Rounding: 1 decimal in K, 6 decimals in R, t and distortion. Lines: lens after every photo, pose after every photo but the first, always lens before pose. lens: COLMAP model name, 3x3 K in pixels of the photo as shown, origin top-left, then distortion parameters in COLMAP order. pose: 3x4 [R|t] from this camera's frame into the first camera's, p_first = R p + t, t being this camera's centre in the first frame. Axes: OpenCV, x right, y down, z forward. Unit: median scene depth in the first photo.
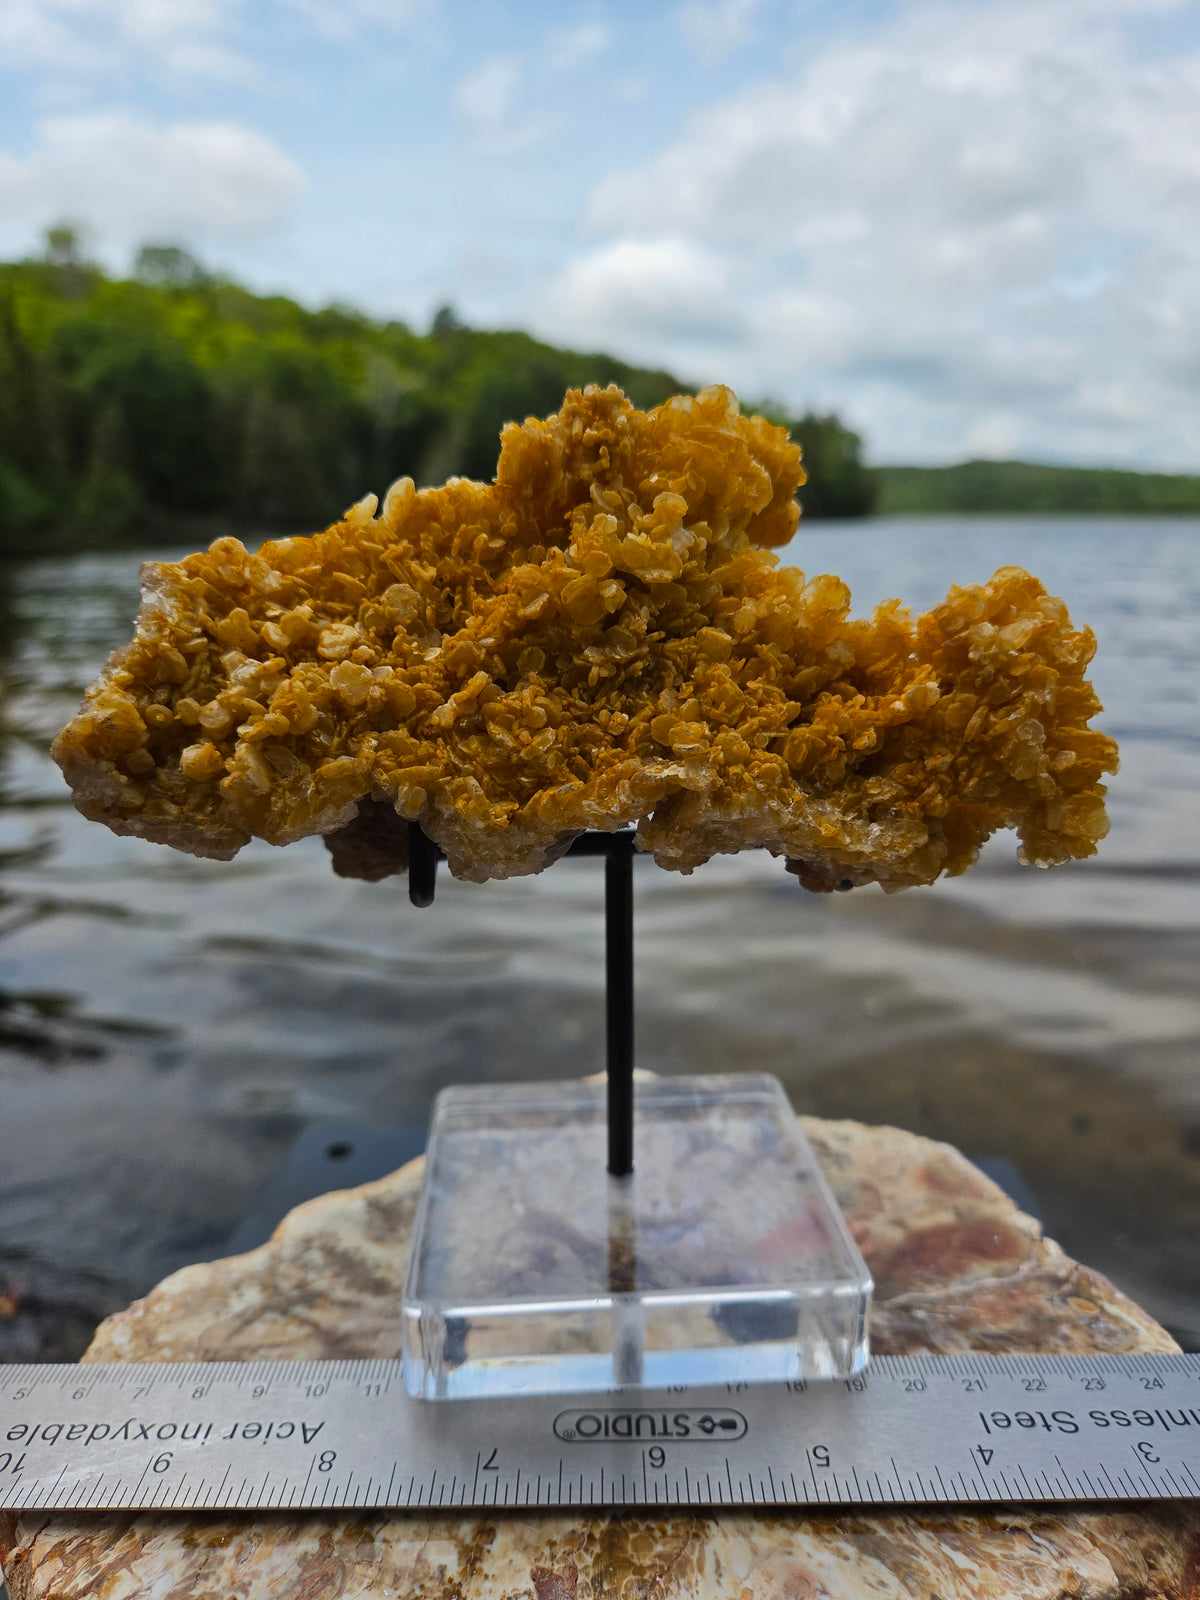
lens RADIAL K [[1186.0, 0, 600.0], [0, 1186.0, 800.0], [0, 0, 1]] dist [-0.004675, -0.014414]
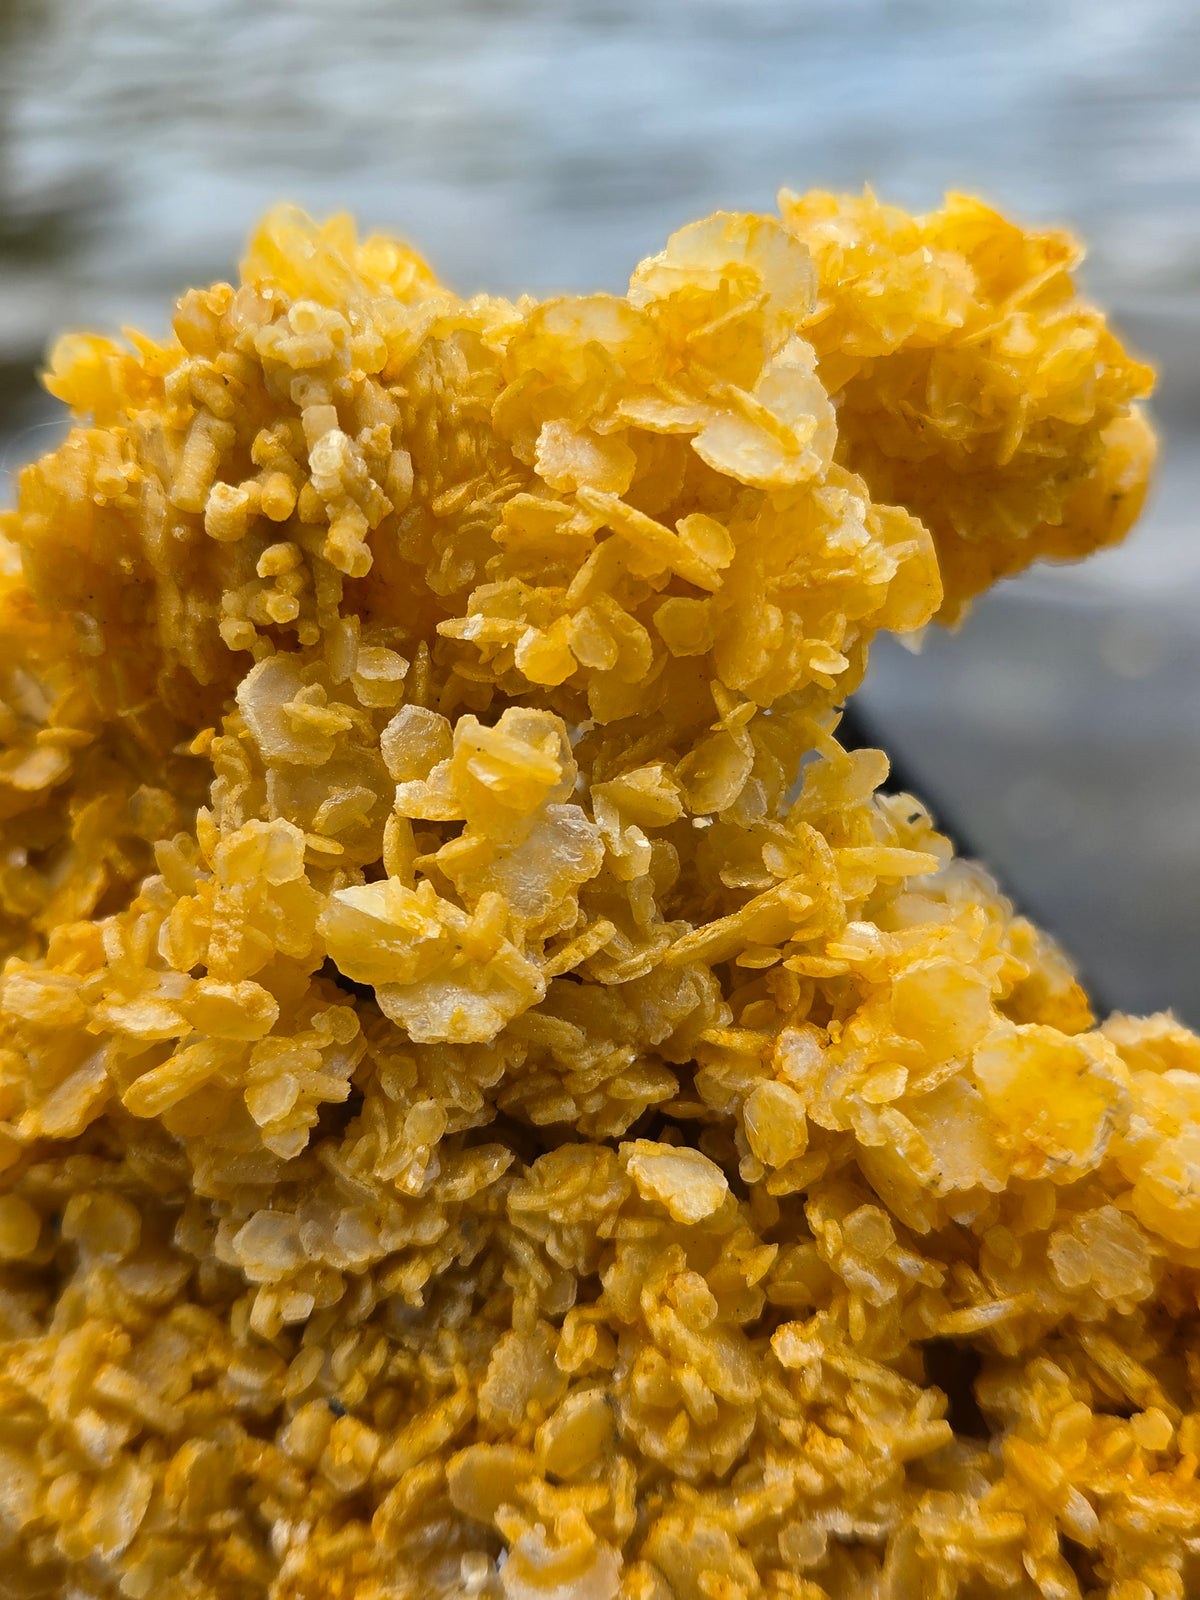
lens RADIAL K [[2491.6, 0, 531.3], [0, 2491.6, 821.6], [0, 0, 1]] dist [0.014337, -0.200490]
pose [[0.960249, 0.043054, -0.275803, 0.233063], [0.044188, 0.952131, 0.302479, -0.415909], [0.275624, -0.302642, 0.912381, 0.444599]]
